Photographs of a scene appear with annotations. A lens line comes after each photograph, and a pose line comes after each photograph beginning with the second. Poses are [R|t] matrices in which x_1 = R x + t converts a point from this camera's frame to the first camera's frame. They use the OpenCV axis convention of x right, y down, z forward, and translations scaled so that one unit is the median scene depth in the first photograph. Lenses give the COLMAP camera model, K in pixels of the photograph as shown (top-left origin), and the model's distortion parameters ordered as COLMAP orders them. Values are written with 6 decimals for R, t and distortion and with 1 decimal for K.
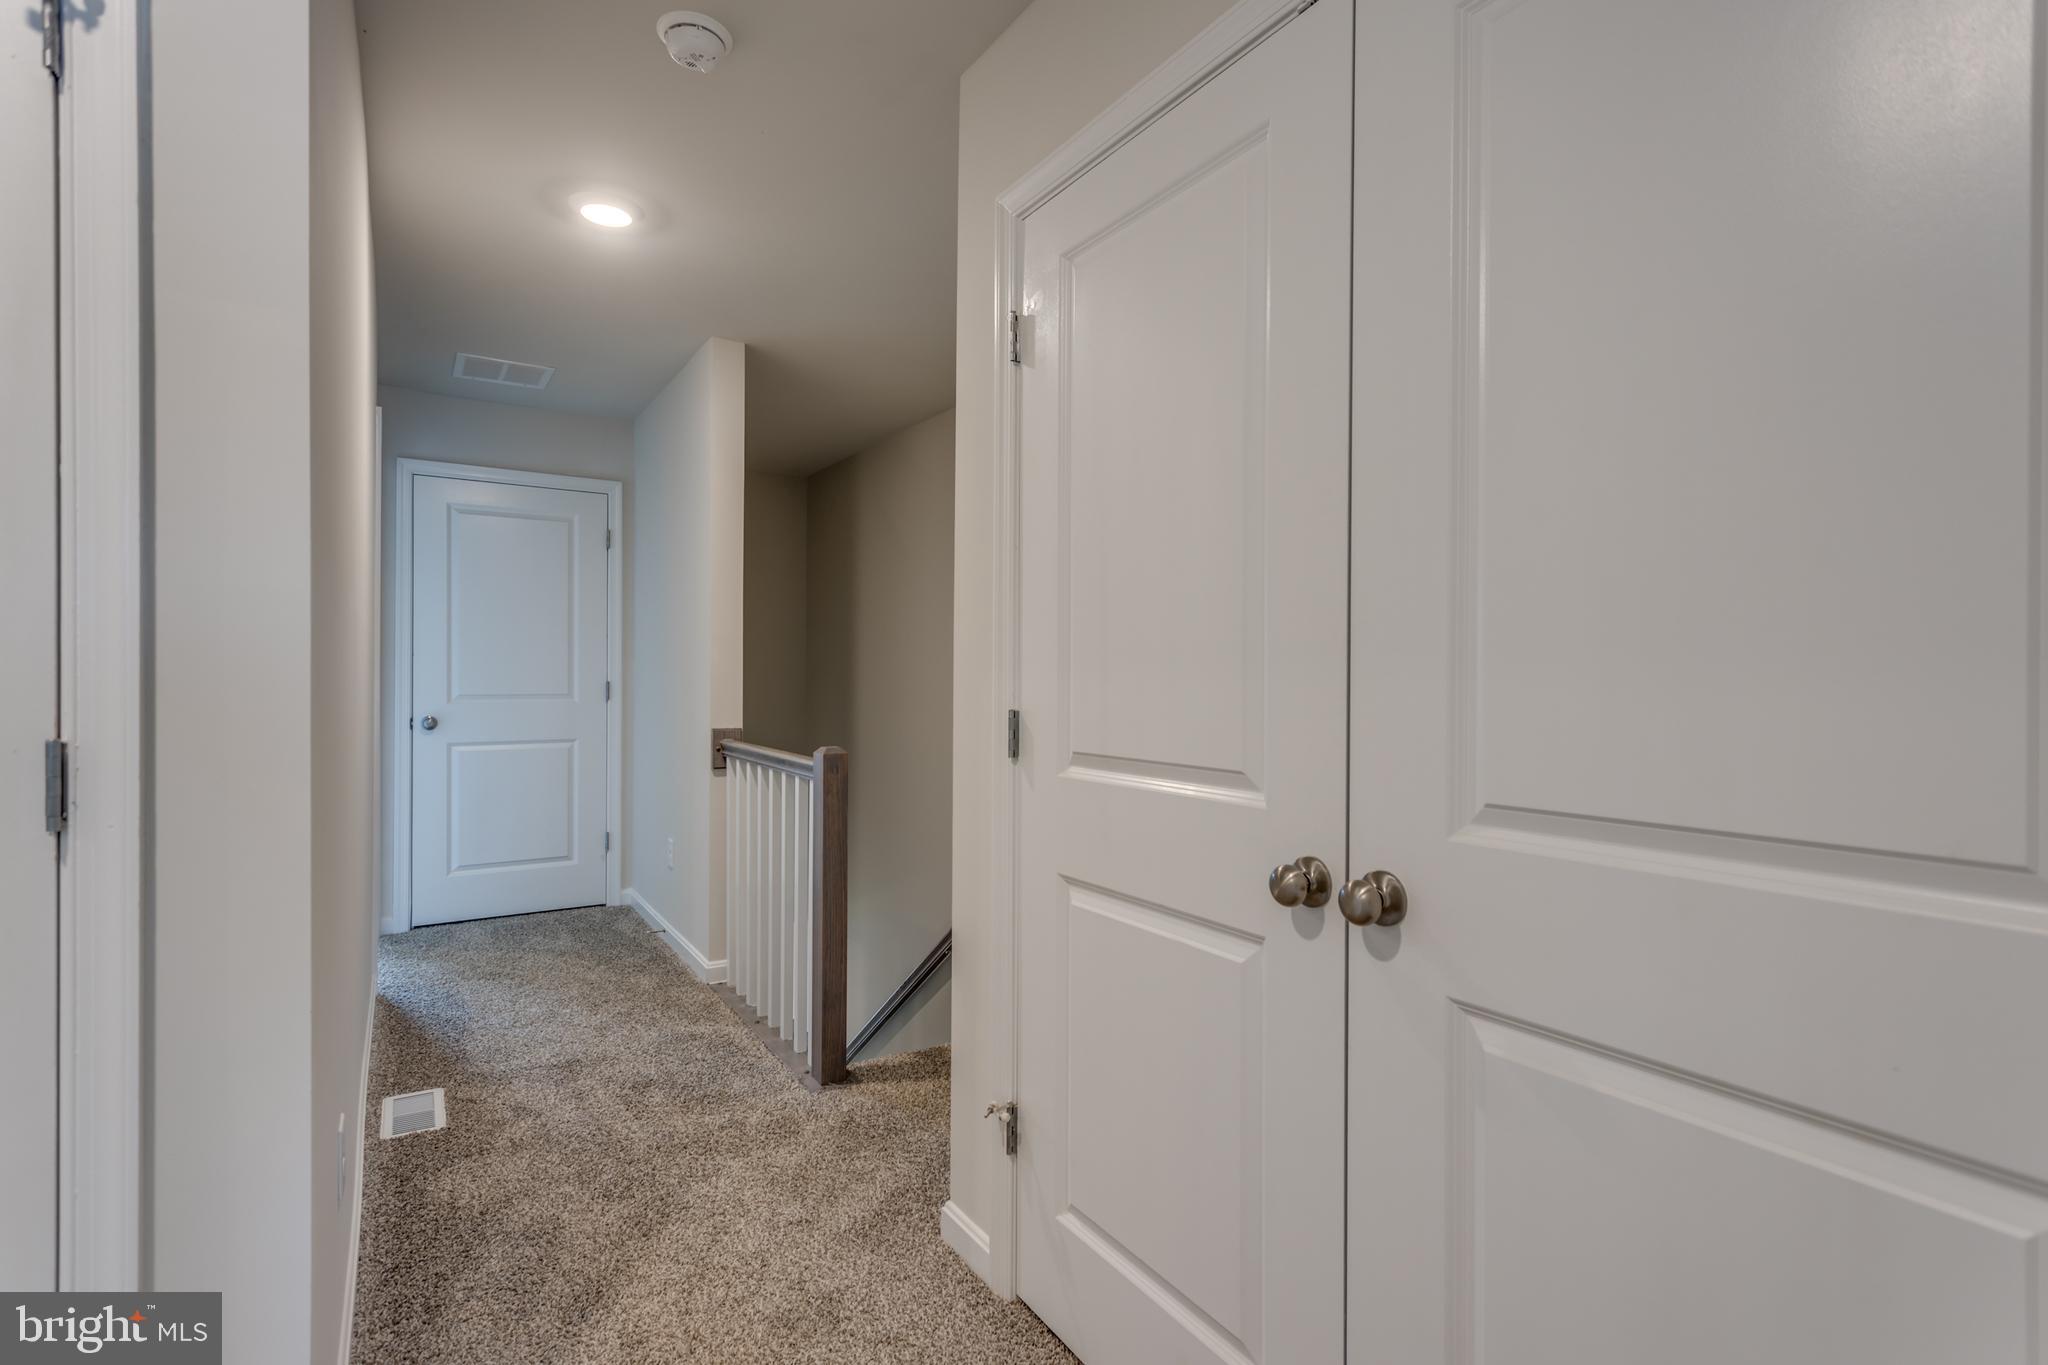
lens RADIAL K [[972.6, 0, 1027.6], [0, 972.6, 670.7], [0, 0, 1]] dist [0.008471, 0.000710]
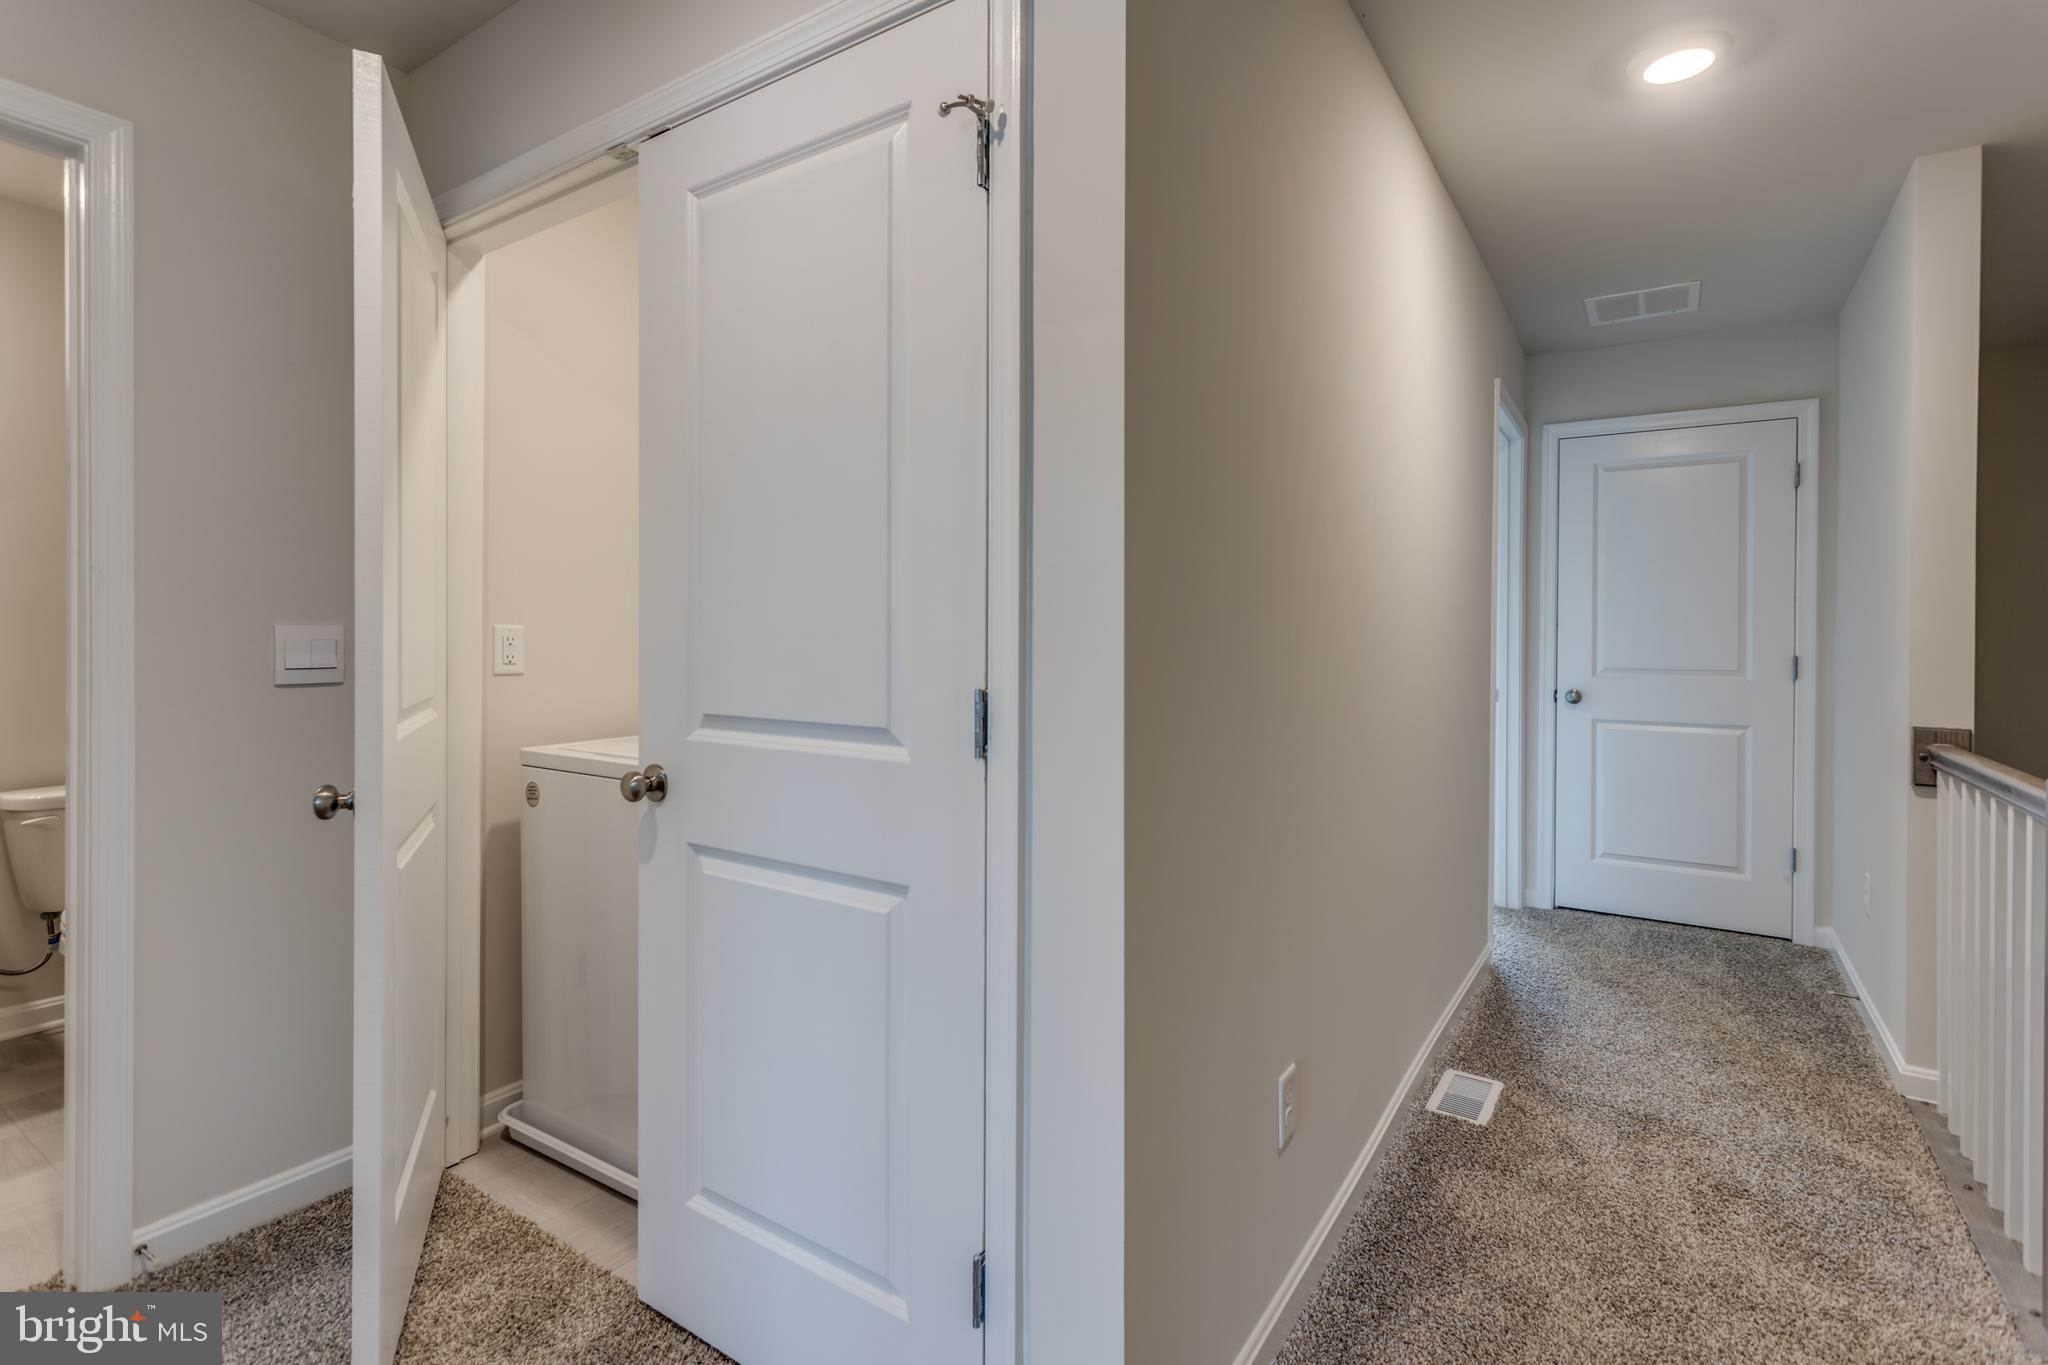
lens RADIAL K [[983.6, 0, 1025.7], [0, 983.6, 635.7], [0, 0, 1]] dist [0.004864, -0.000260]
pose [[0.393201, -0.002265, -0.919450, 0.079086], [-0.004190, 0.999982, -0.004255, 0.000939], [0.919443, 0.005526, 0.393185, 0.165729]]
